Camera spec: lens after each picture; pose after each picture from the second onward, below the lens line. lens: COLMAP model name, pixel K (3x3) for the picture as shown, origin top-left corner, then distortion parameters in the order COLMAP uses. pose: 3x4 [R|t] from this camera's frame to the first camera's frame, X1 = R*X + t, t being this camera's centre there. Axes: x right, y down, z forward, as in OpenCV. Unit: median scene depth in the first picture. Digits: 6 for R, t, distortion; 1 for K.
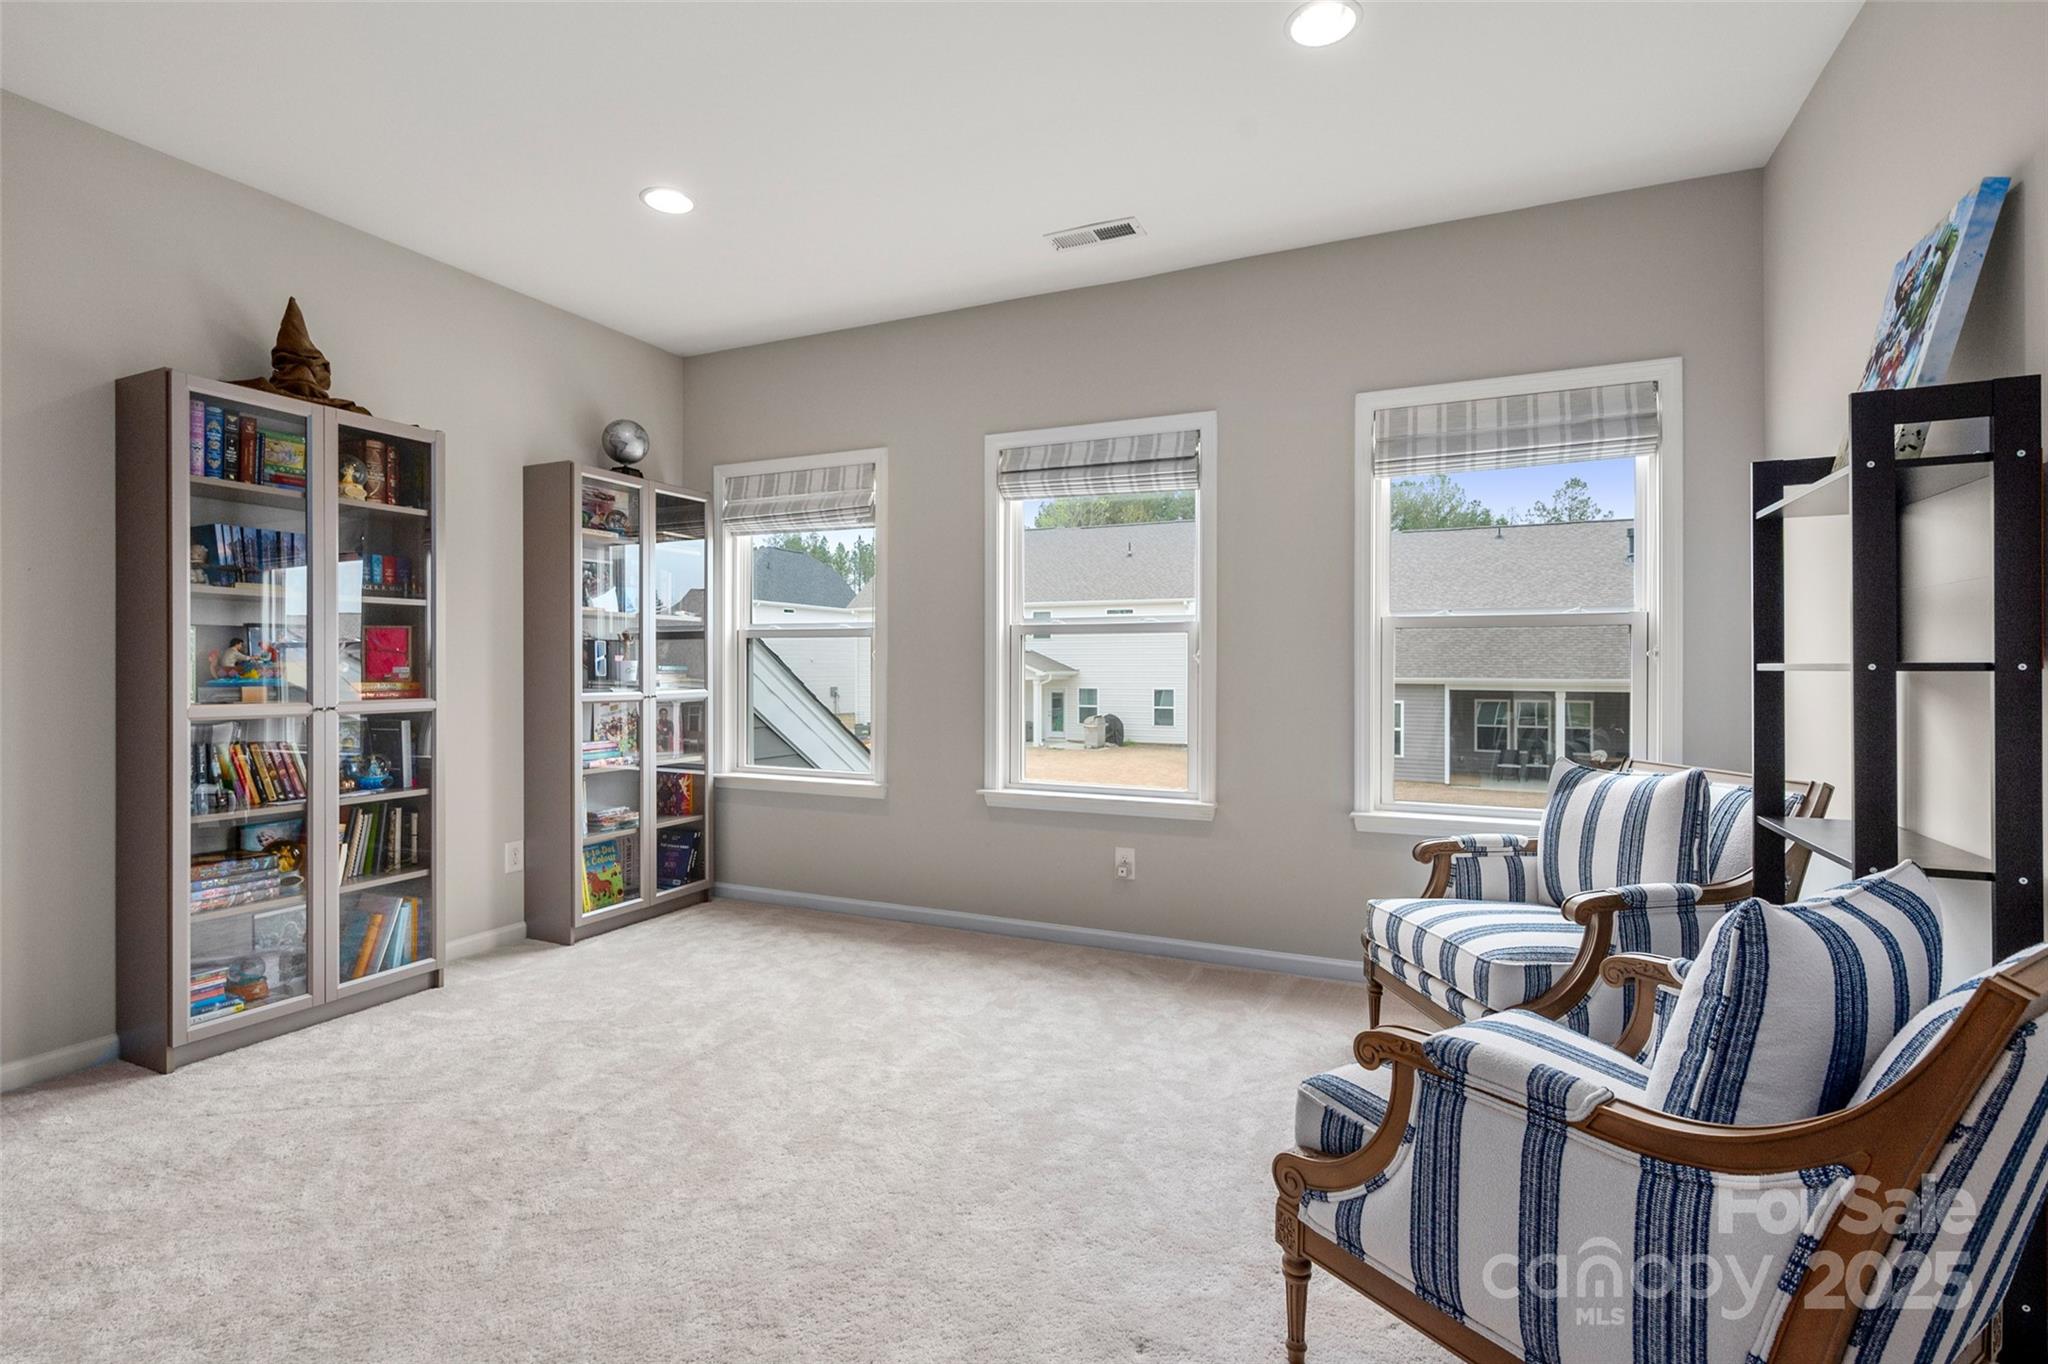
lens RADIAL K [[938.5, 0, 1024.0], [0, 938.5, 682.0], [0, 0, 1]] dist [0.000264, -0.000146]
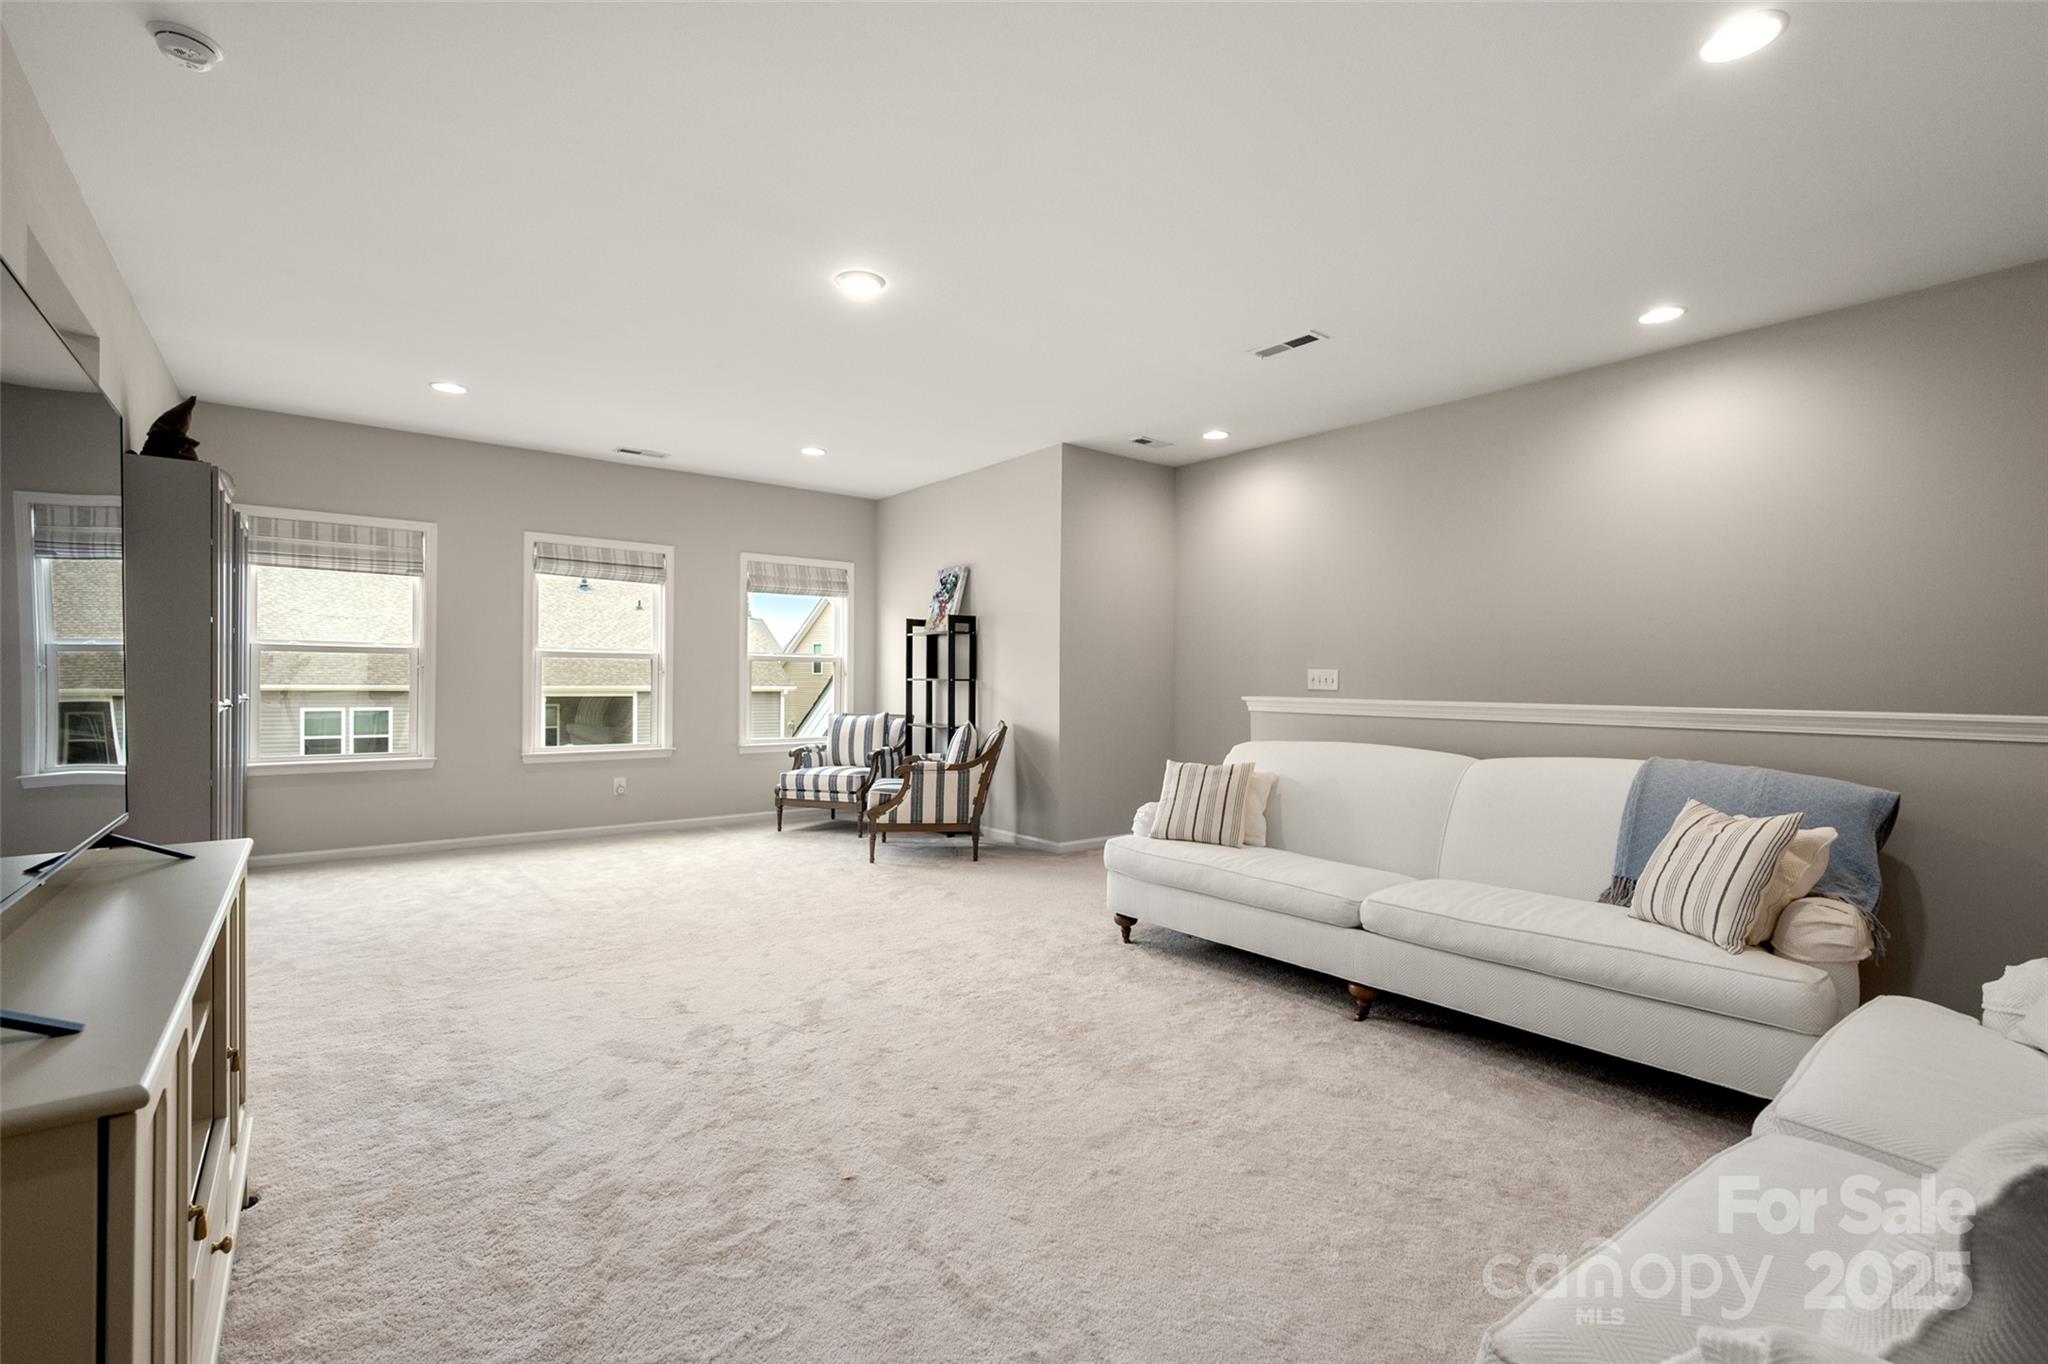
lens RADIAL K [[909.8, 0, 1035.7], [0, 909.8, 688.6], [0, 0, 1]] dist [0.002409, 0.000146]
pose [[0.463933, -0.006435, 0.885847, -1.889877], [0.005599, 0.999975, 0.004332, 0.005337], [-0.885852, 0.002950, 0.463958, -0.916771]]
